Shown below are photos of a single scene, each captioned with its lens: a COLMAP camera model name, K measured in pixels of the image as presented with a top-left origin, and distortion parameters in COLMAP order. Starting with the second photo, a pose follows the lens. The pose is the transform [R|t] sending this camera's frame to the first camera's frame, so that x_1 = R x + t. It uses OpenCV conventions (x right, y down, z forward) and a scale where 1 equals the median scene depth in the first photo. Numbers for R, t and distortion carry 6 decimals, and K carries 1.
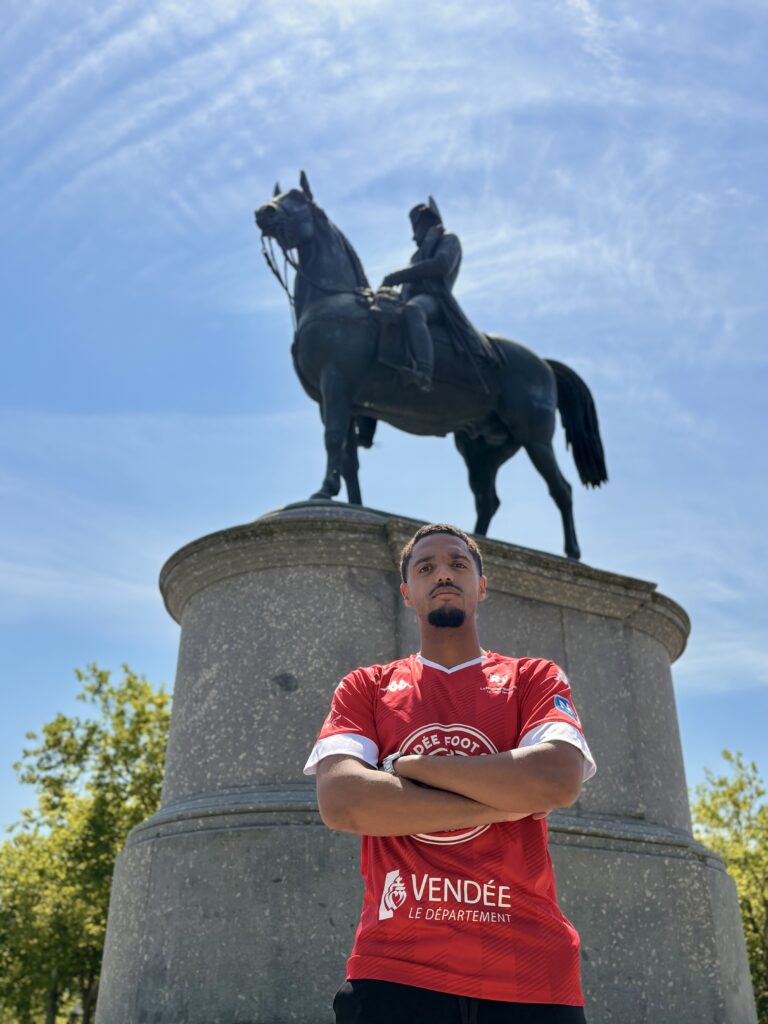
lens RADIAL K [[1054.3, 0, 387.2], [0, 1054.3, 491.1], [0, 0, 1]] dist [0.030716, -0.040275]
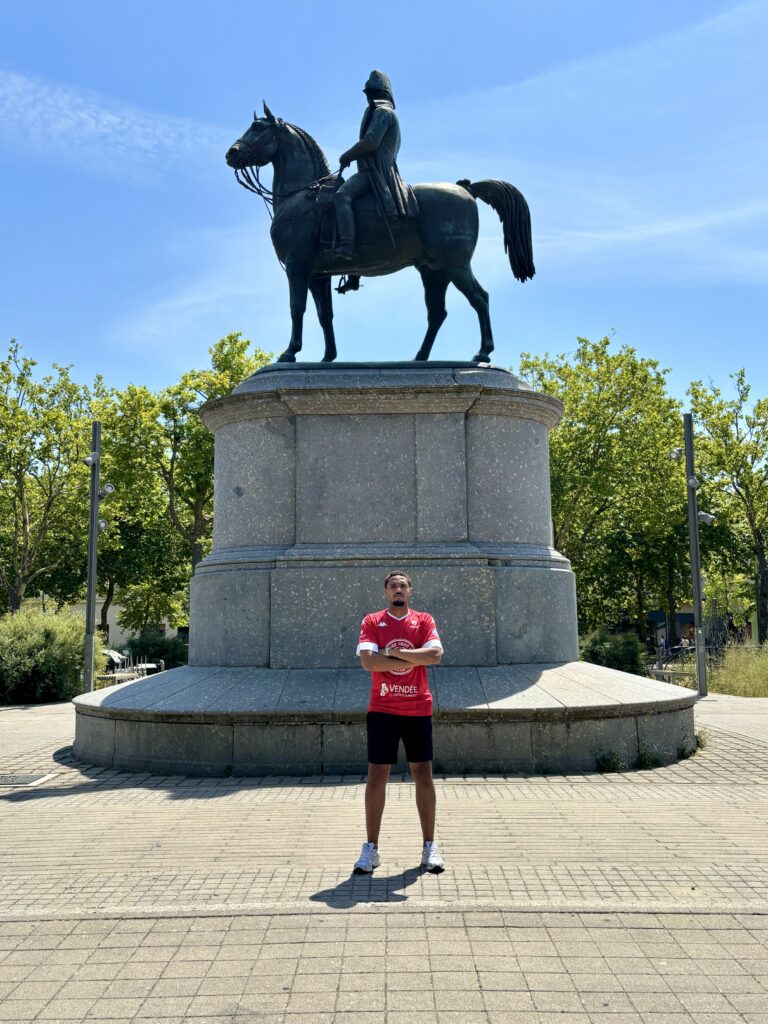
lens RADIAL K [[911.0, 0, 390.7], [0, 911.0, 500.5], [0, 0, 1]] dist [0.236409, -0.888383]
pose [[0.878909, -0.076520, -0.470812, 0.839994], [0.243587, 0.920642, 0.305097, -0.210753], [0.410103, -0.382836, 0.827799, -0.184861]]
